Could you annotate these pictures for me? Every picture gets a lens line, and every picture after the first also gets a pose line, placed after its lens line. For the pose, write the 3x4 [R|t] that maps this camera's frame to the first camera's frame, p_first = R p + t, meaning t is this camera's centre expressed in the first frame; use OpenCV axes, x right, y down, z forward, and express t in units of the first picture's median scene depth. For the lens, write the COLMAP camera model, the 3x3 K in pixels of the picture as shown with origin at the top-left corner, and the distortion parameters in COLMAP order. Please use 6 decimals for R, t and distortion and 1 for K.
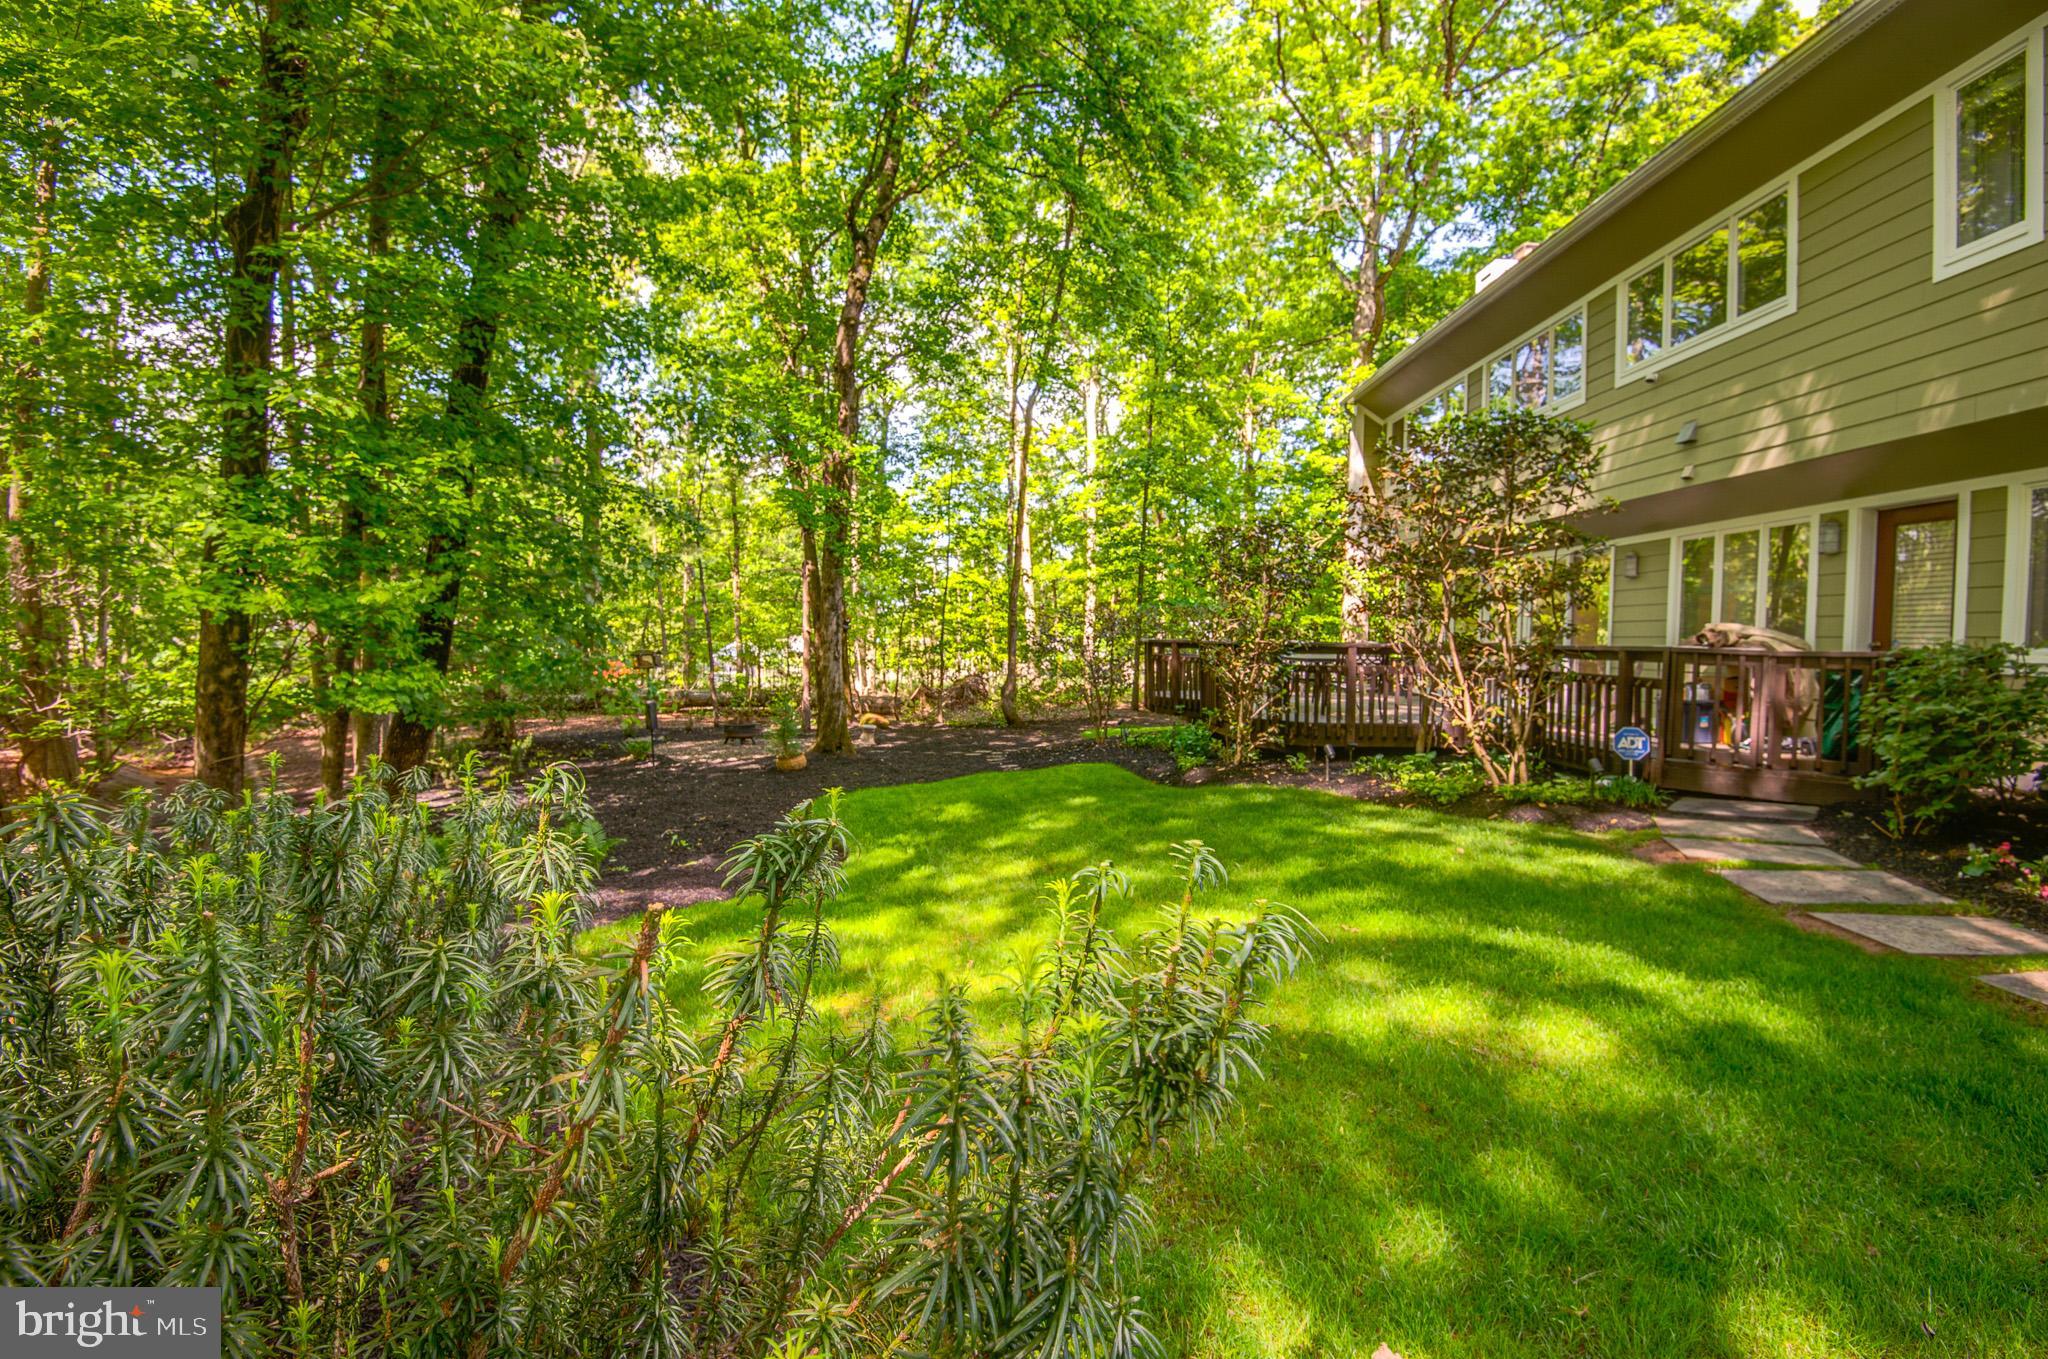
lens RADIAL K [[953.8, 0, 1040.6], [0, 953.8, 672.6], [0, 0, 1]] dist [0.001583, -0.026276]
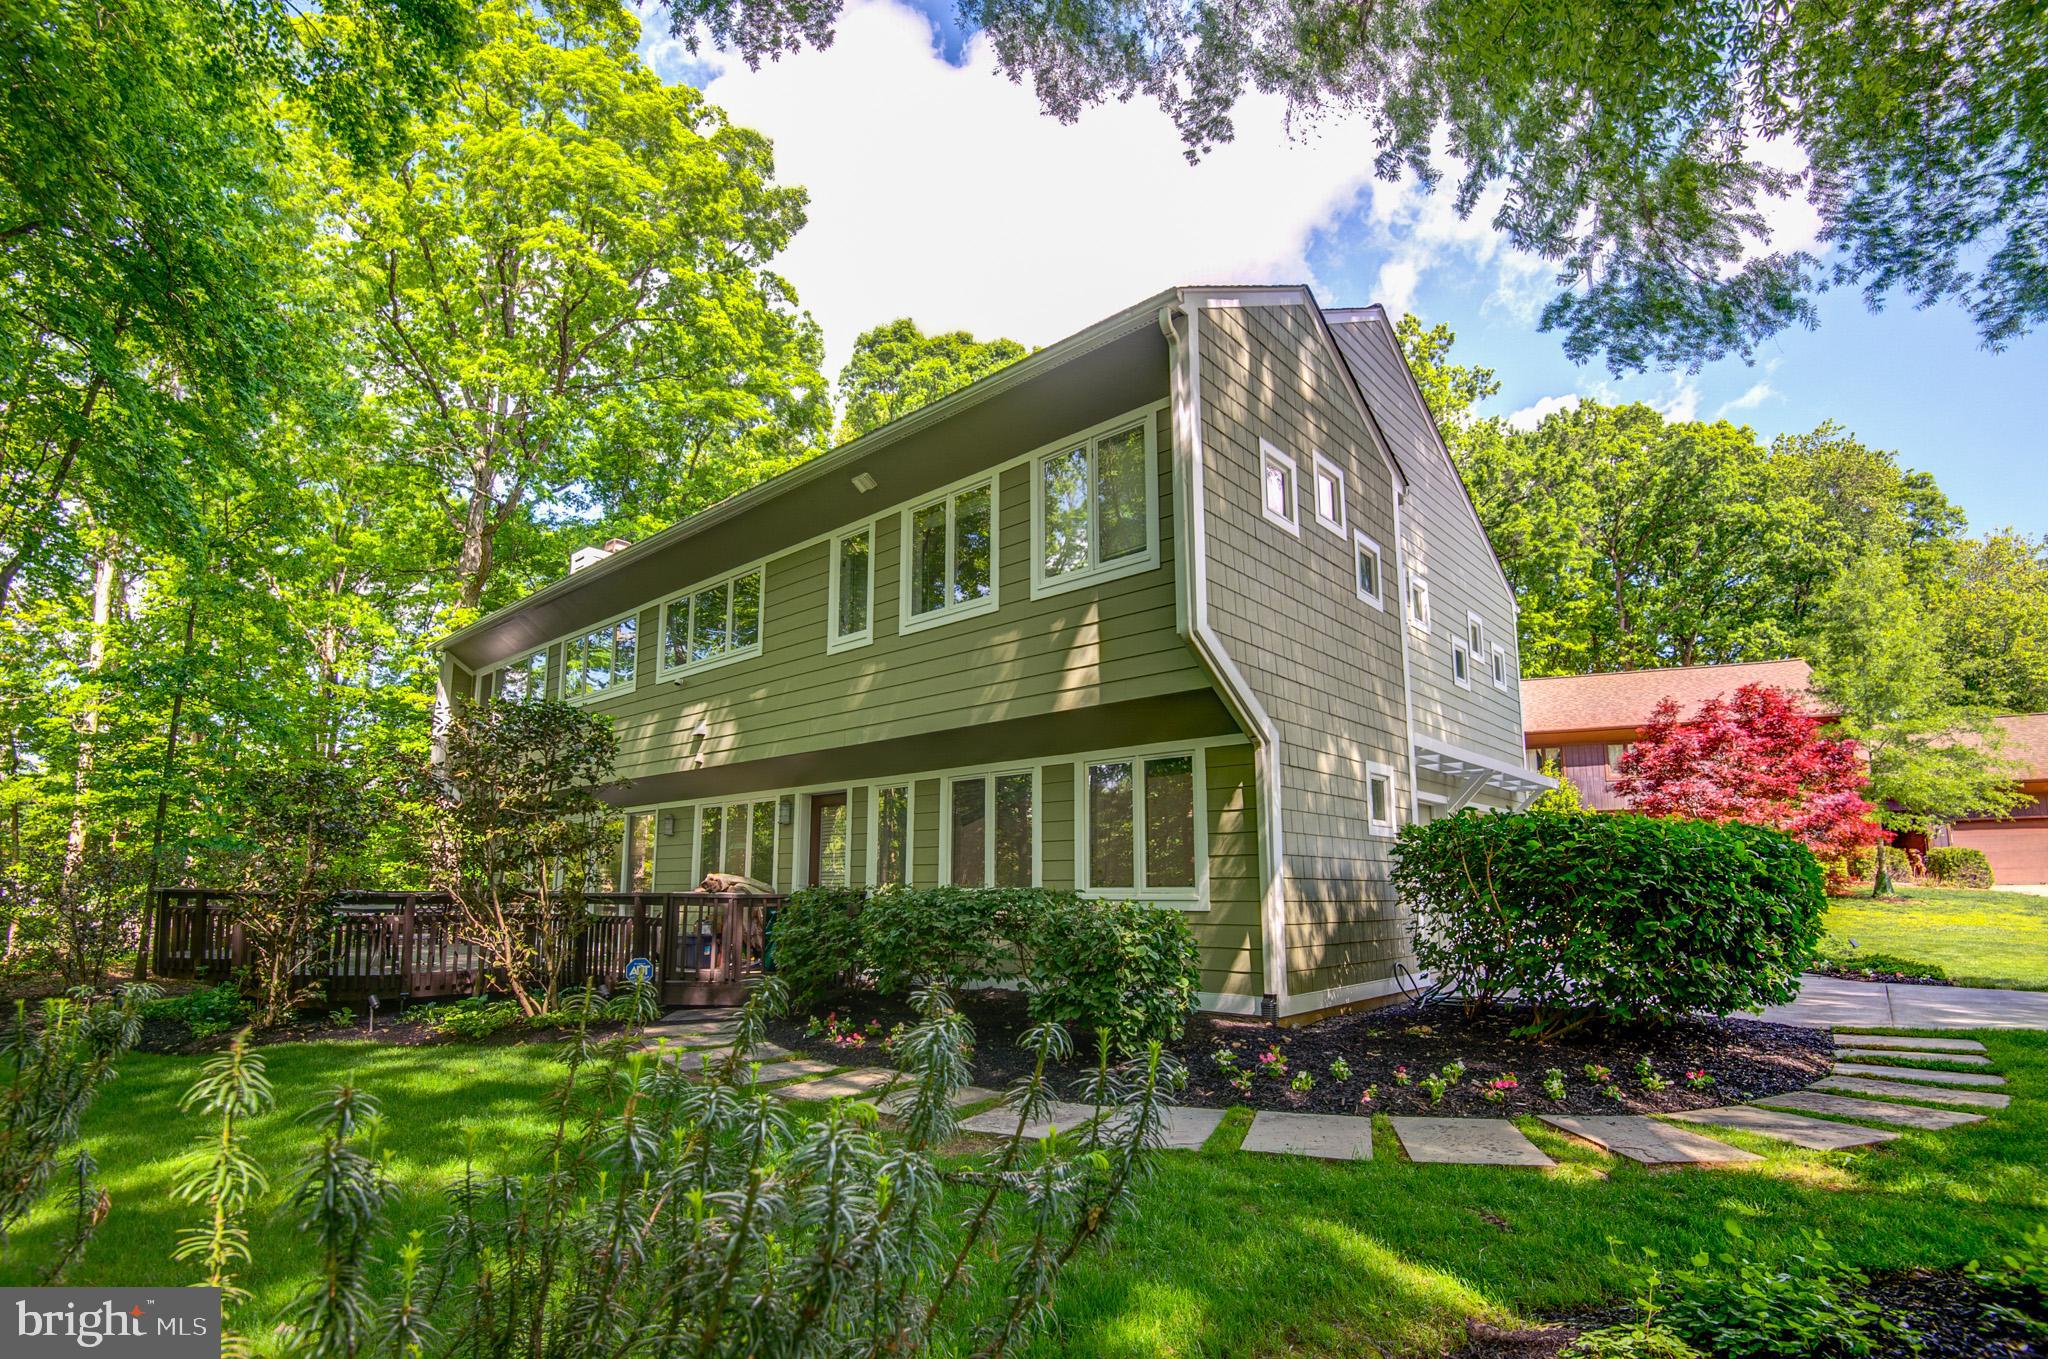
lens RADIAL K [[1009.9, 0, 1061.1], [0, 1009.9, 757.1], [0, 0, 1]] dist [-0.015855, -0.017417]
pose [[0.667136, 0.080628, 0.740560, -0.008503], [0.037668, 0.989202, -0.141633, 0.002220], [-0.743983, 0.122384, 0.656895, -0.166588]]
